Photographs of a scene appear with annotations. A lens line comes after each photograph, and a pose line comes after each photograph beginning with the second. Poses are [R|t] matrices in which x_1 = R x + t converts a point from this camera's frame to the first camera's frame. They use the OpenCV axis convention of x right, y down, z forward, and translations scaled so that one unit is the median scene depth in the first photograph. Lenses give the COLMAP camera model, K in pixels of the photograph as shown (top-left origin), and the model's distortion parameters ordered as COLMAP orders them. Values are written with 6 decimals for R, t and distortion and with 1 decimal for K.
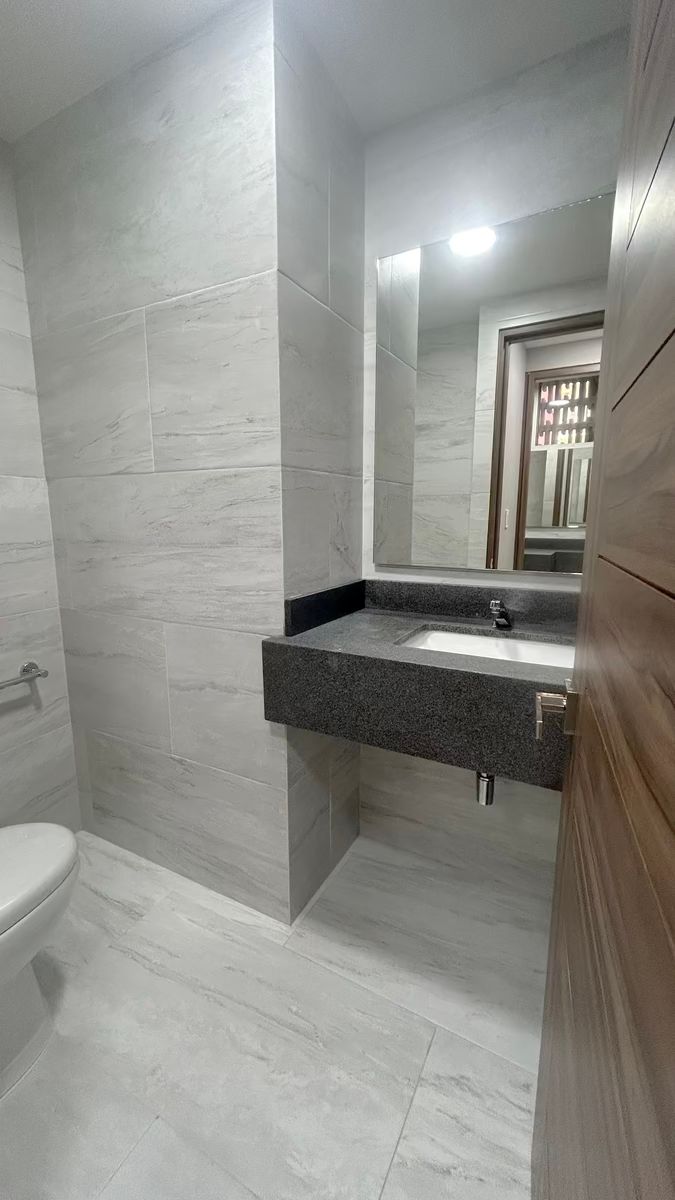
lens RADIAL K [[482.5, 0, 336.2], [0, 482.5, 595.0], [0, 0, 1]] dist [-0.000221, 0.000939]
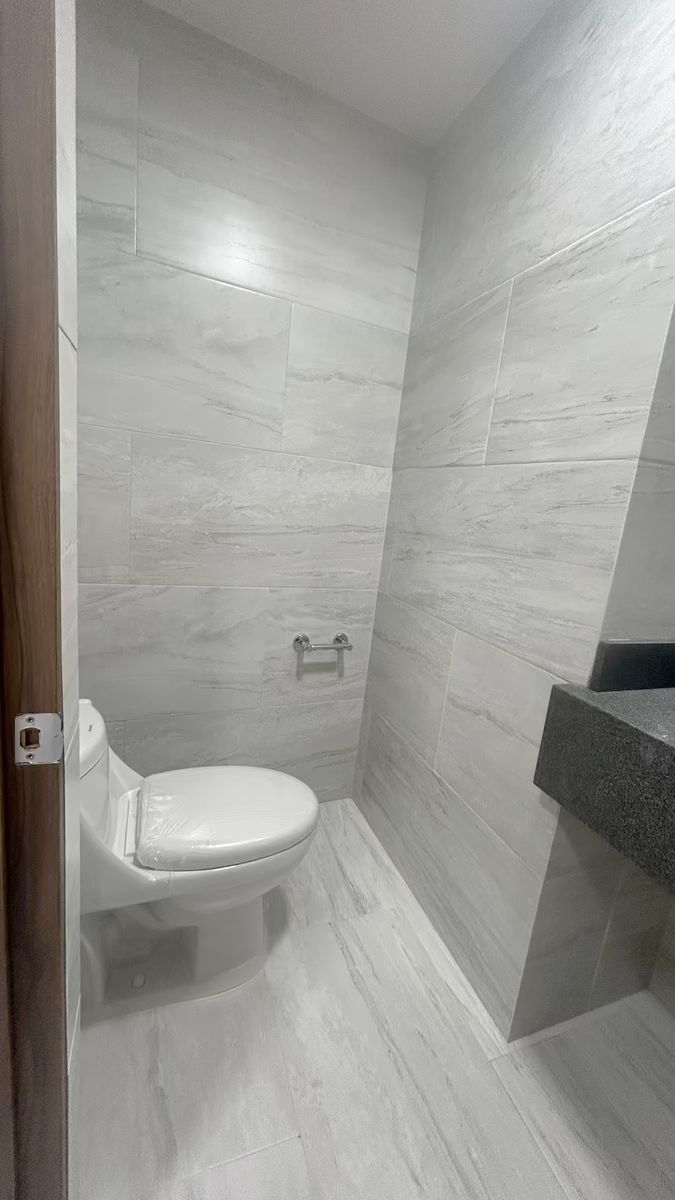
lens RADIAL K [[482.5, 0, 338.7], [0, 482.5, 599.7], [0, 0, 1]] dist [-0.000221, 0.000939]
pose [[0.750477, 0.210896, -0.626345, 0.039854], [-0.209581, 0.974748, 0.077090, -0.023295], [0.626786, 0.073416, 0.775725, 0.161769]]
